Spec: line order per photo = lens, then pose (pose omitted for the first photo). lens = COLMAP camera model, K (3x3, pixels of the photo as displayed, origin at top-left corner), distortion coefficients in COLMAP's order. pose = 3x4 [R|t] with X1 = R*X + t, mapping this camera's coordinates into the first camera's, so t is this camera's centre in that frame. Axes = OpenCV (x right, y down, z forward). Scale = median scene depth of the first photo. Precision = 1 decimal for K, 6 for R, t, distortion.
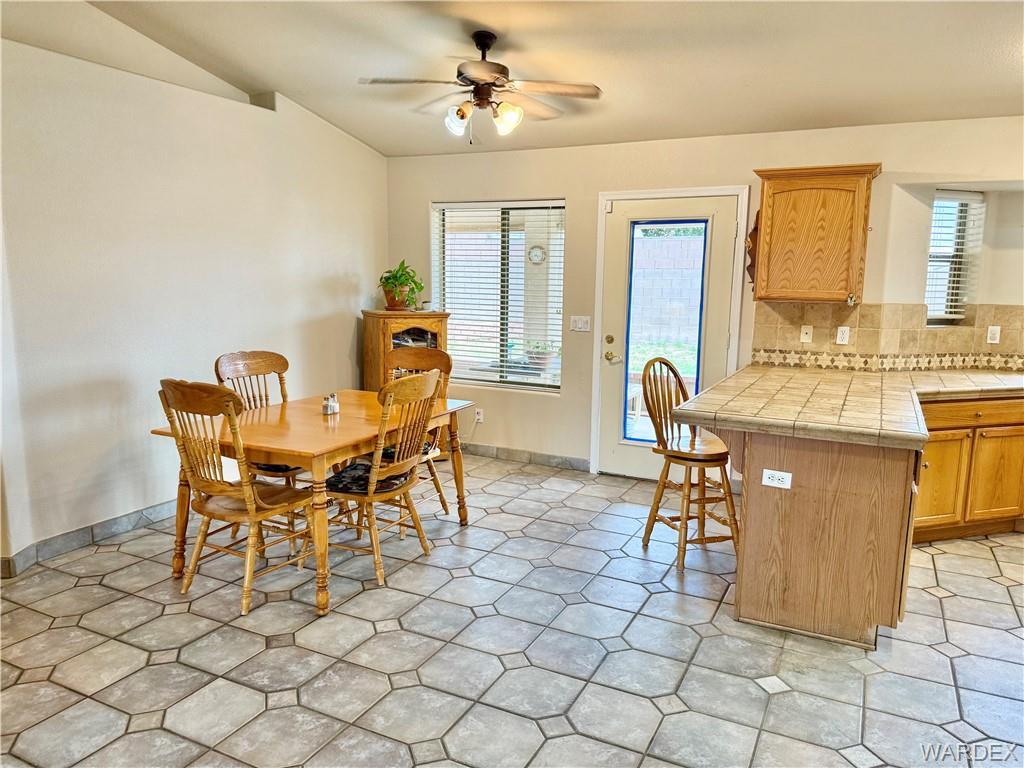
lens RADIAL K [[723.0, 0, 510.3], [0, 723.0, 383.5], [0, 0, 1]] dist [0.081996, -0.112161]
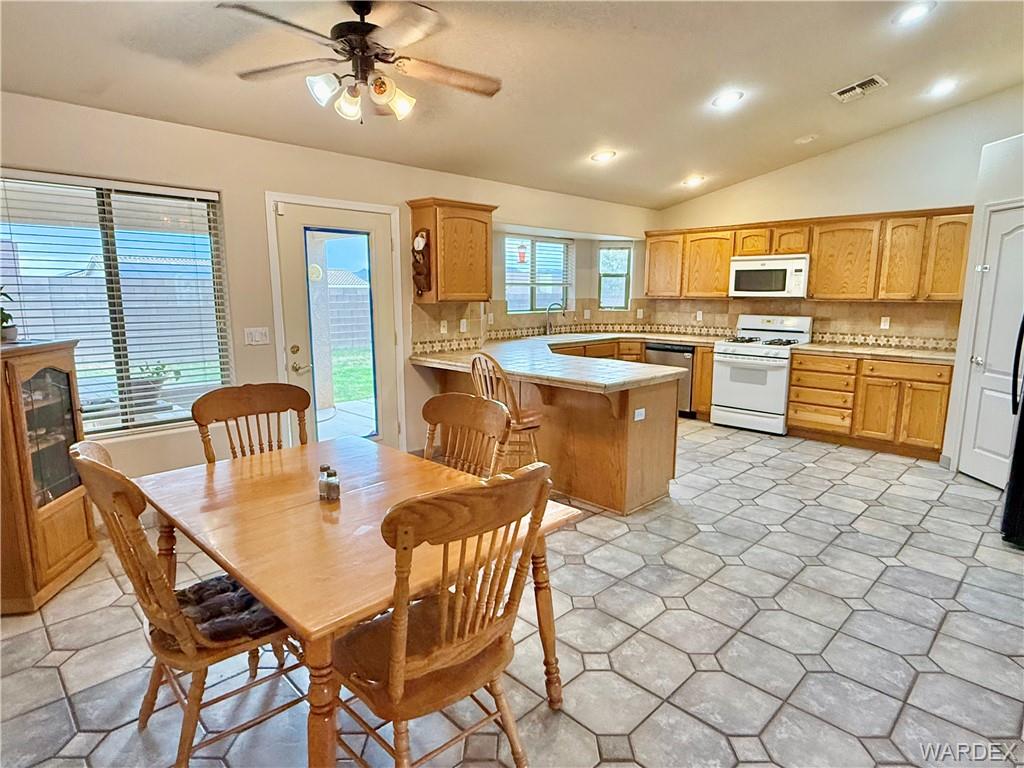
lens RADIAL K [[576.1, 0, 514.4], [0, 576.1, 383.0], [0, 0, 1]] dist [0.013733, -0.001053]
pose [[0.312223, -0.168826, 0.934887, -0.557239], [0.141897, 0.981331, 0.129824, -0.086333], [-0.939352, 0.092123, 0.330350, 0.550515]]
